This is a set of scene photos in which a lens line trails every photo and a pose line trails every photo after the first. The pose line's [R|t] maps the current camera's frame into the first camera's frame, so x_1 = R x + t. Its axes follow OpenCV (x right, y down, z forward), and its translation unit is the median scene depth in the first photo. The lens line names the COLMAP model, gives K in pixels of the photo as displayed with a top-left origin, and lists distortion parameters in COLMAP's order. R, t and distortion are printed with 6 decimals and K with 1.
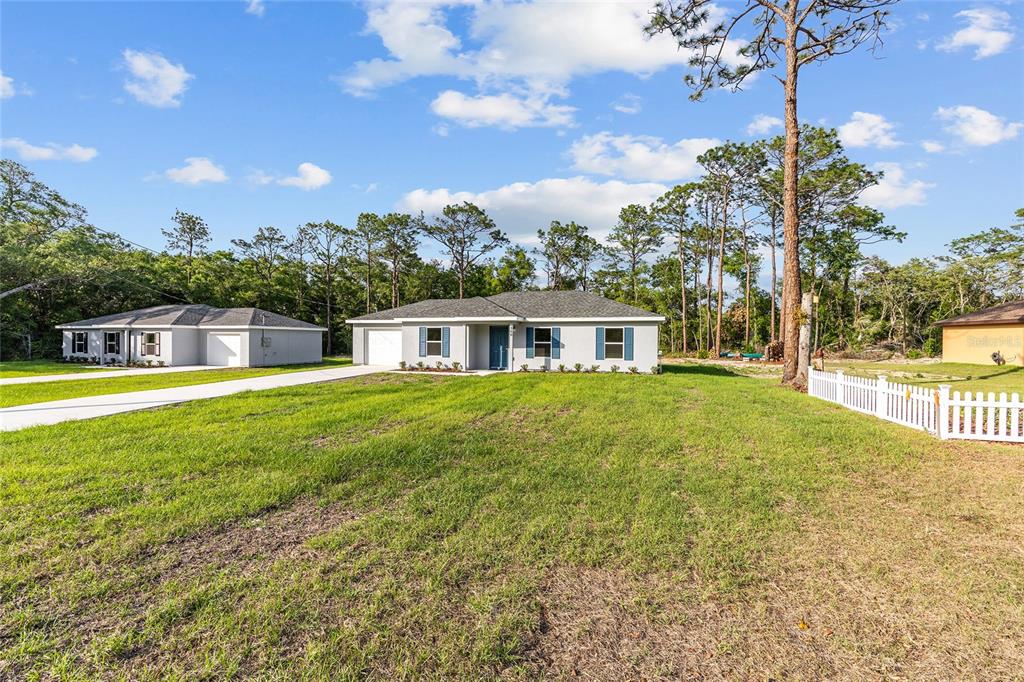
lens RADIAL K [[412.3, 0, 518.6], [0, 412.3, 343.4], [0, 0, 1]] dist [-0.003565, 0.001659]
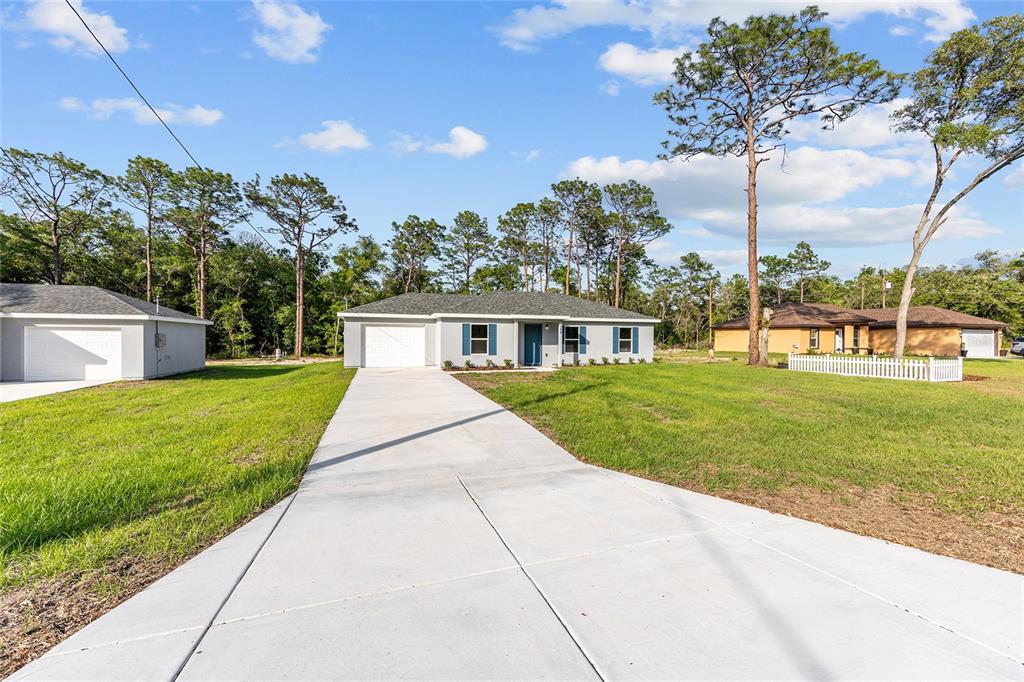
lens RADIAL K [[412.3, 0, 519.3], [0, 412.3, 336.3], [0, 0, 1]] dist [-0.003565, 0.001659]
pose [[0.815374, 0.000887, 0.578934, -0.553863], [0.006429, 0.999923, -0.010588, 0.000088], [-0.578899, 0.012355, 0.815306, 0.136755]]
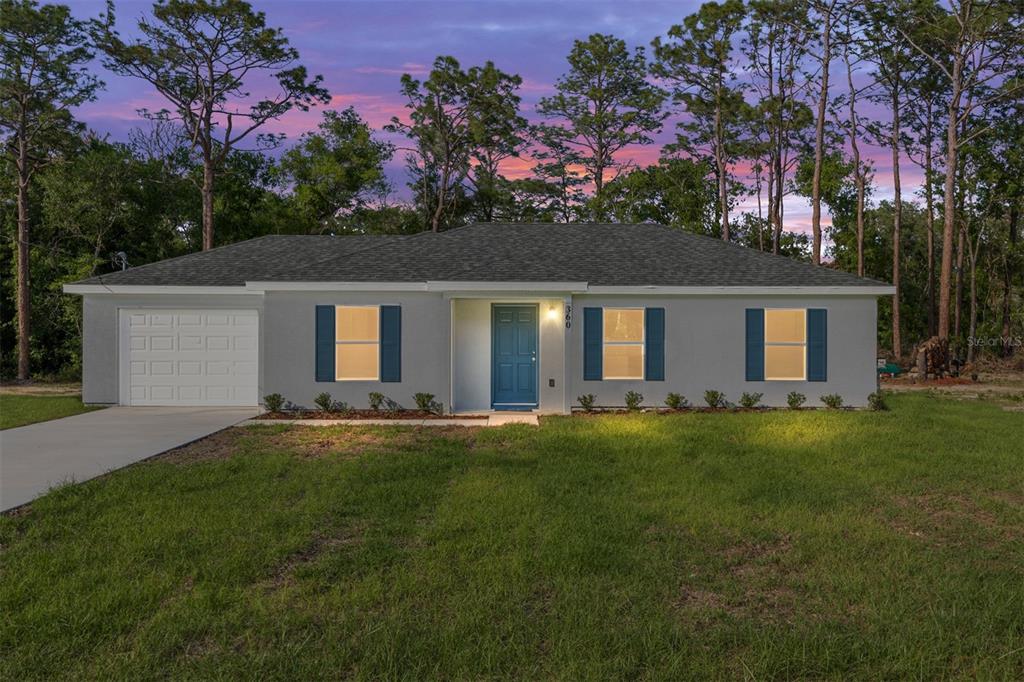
lens RADIAL K [[968.3, 0, 526.5], [0, 968.3, 337.3], [0, 0, 1]] dist [0.007567, 0.000000]
pose [[0.954704, -0.003922, 0.297533, -0.264932], [0.006562, 0.999947, -0.007876, -0.000763], [-0.297486, 0.009472, 0.954679, 0.056330]]
